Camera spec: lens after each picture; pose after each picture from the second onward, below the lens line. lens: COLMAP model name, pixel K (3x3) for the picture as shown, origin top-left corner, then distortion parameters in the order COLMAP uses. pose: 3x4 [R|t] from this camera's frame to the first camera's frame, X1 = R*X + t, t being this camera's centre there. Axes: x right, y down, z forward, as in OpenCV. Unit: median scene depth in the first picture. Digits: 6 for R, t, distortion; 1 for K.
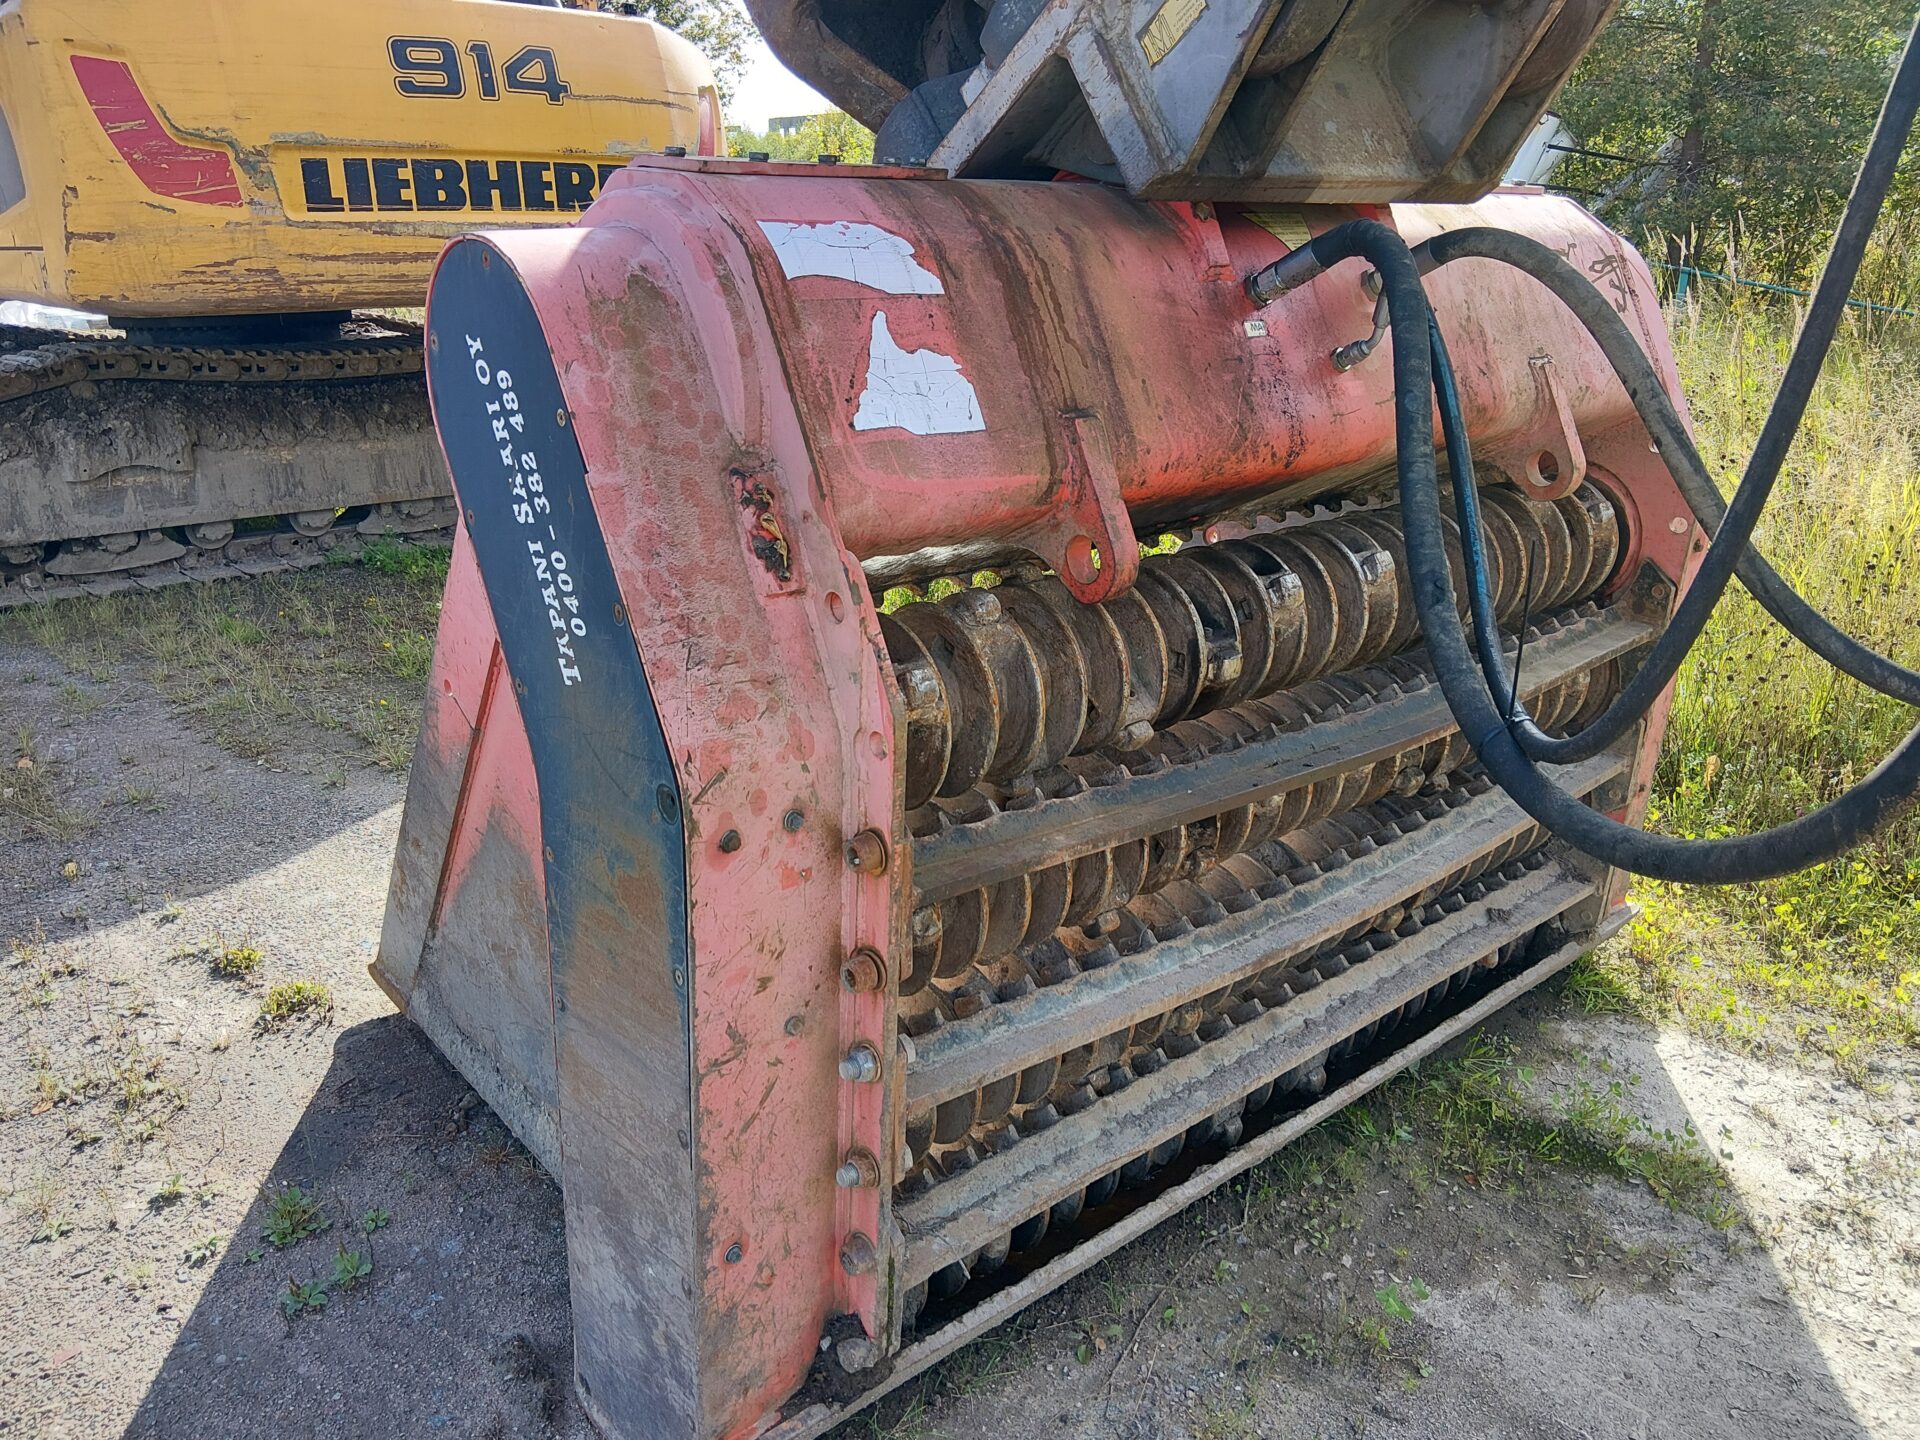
lens RADIAL K [[1473.0, 0, 962.8], [0, 1473.0, 725.3], [0, 0, 1]] dist [0.012794, -0.027091]
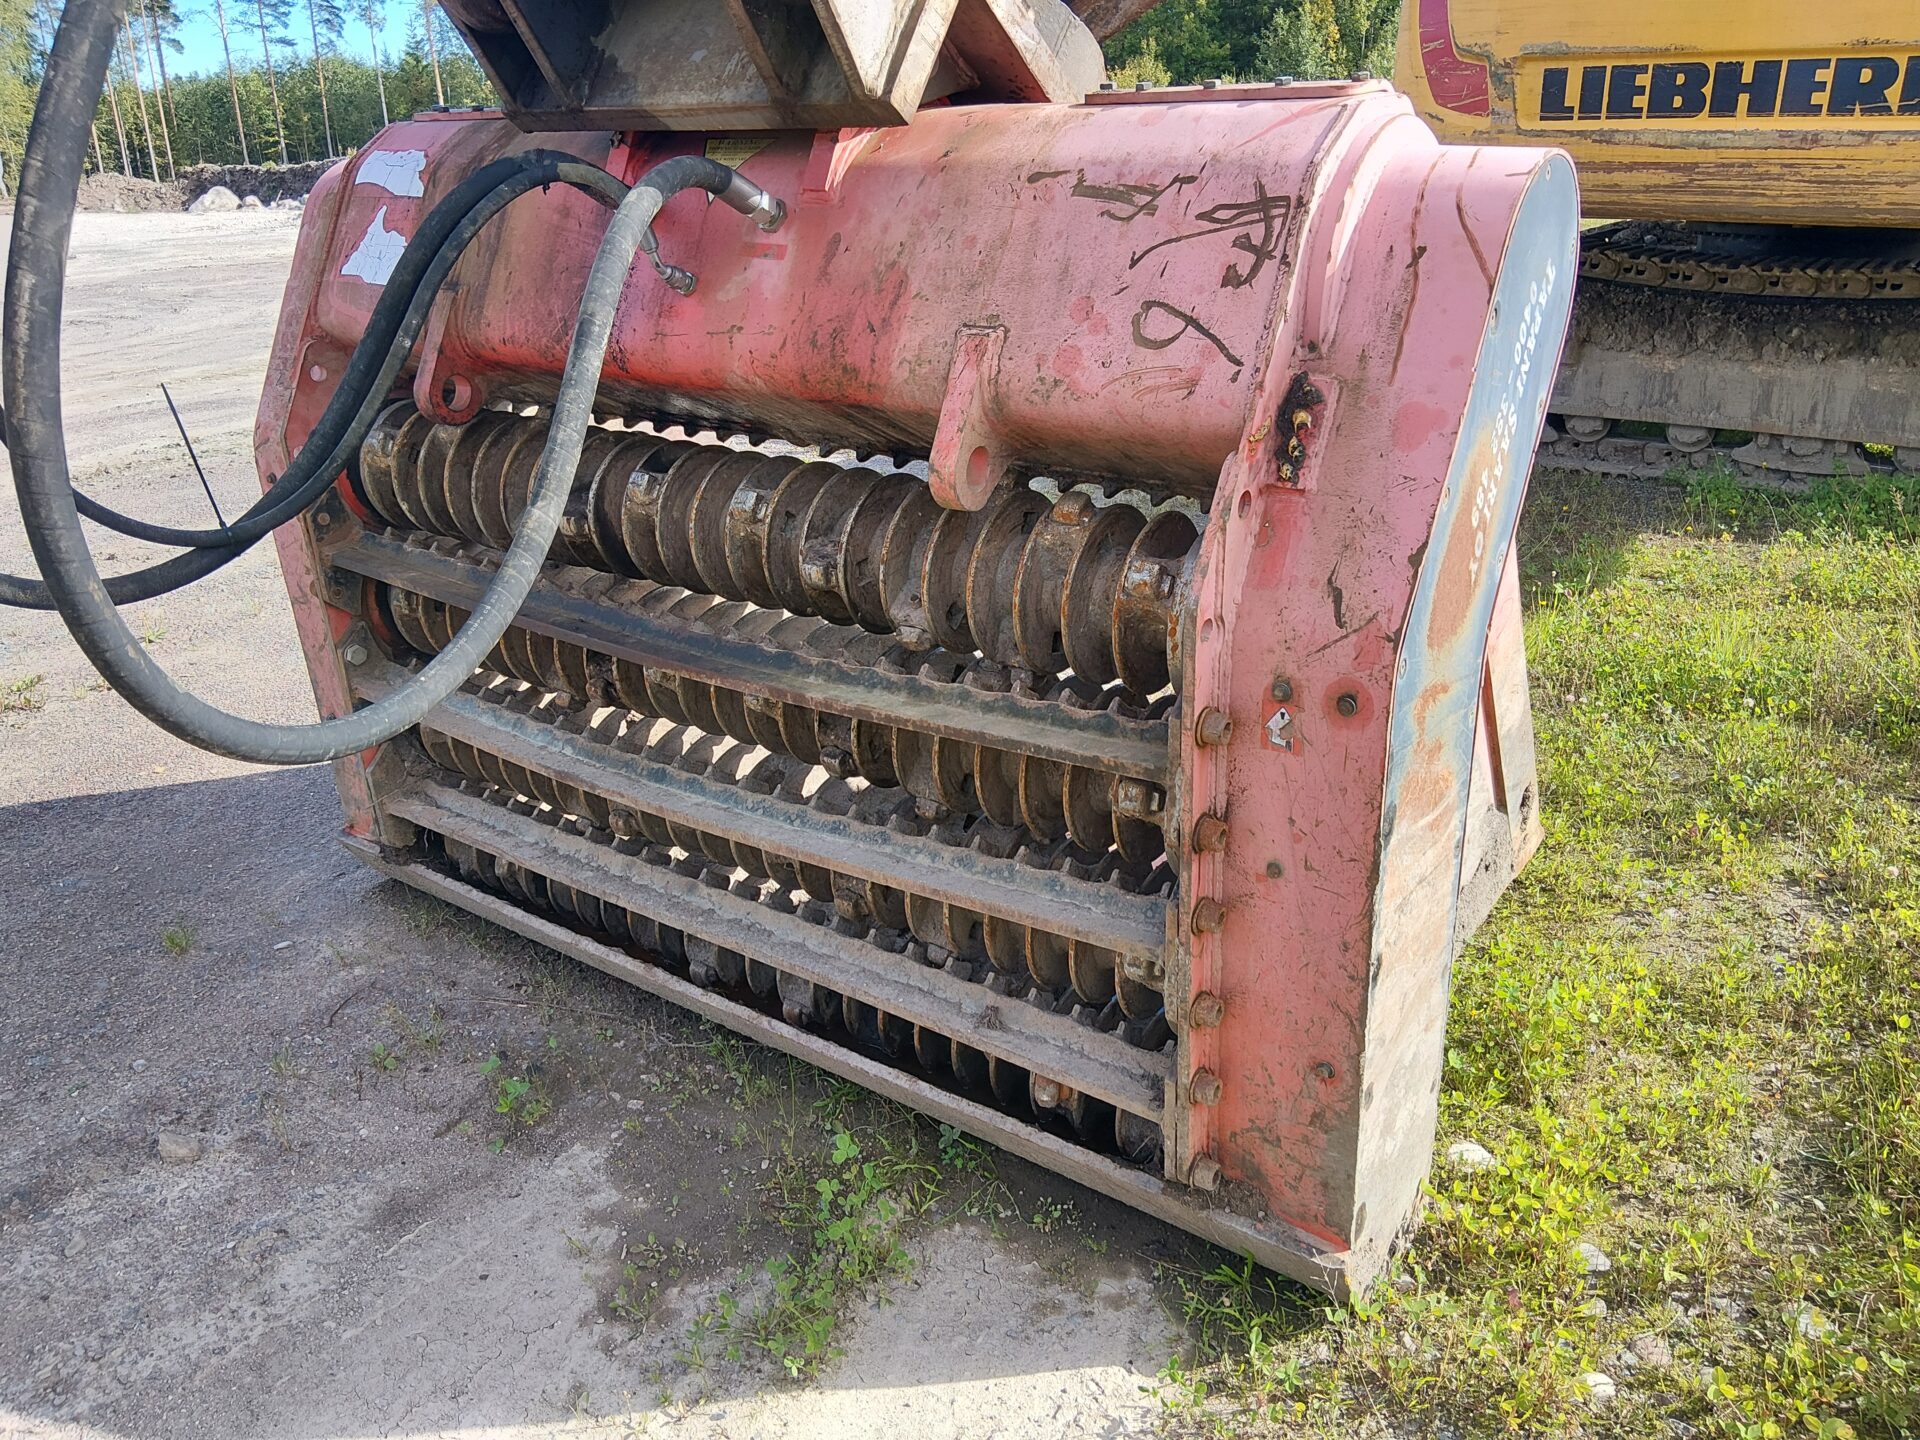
lens RADIAL K [[1473.0, 0, 962.8], [0, 1473.0, 716.8], [0, 0, 1]] dist [0.012794, -0.027091]
pose [[0.228400, 0.357887, -0.905400, 0.542884], [-0.305422, 0.909374, 0.282411, -0.129601], [0.924419, 0.212027, 0.317008, 0.366476]]
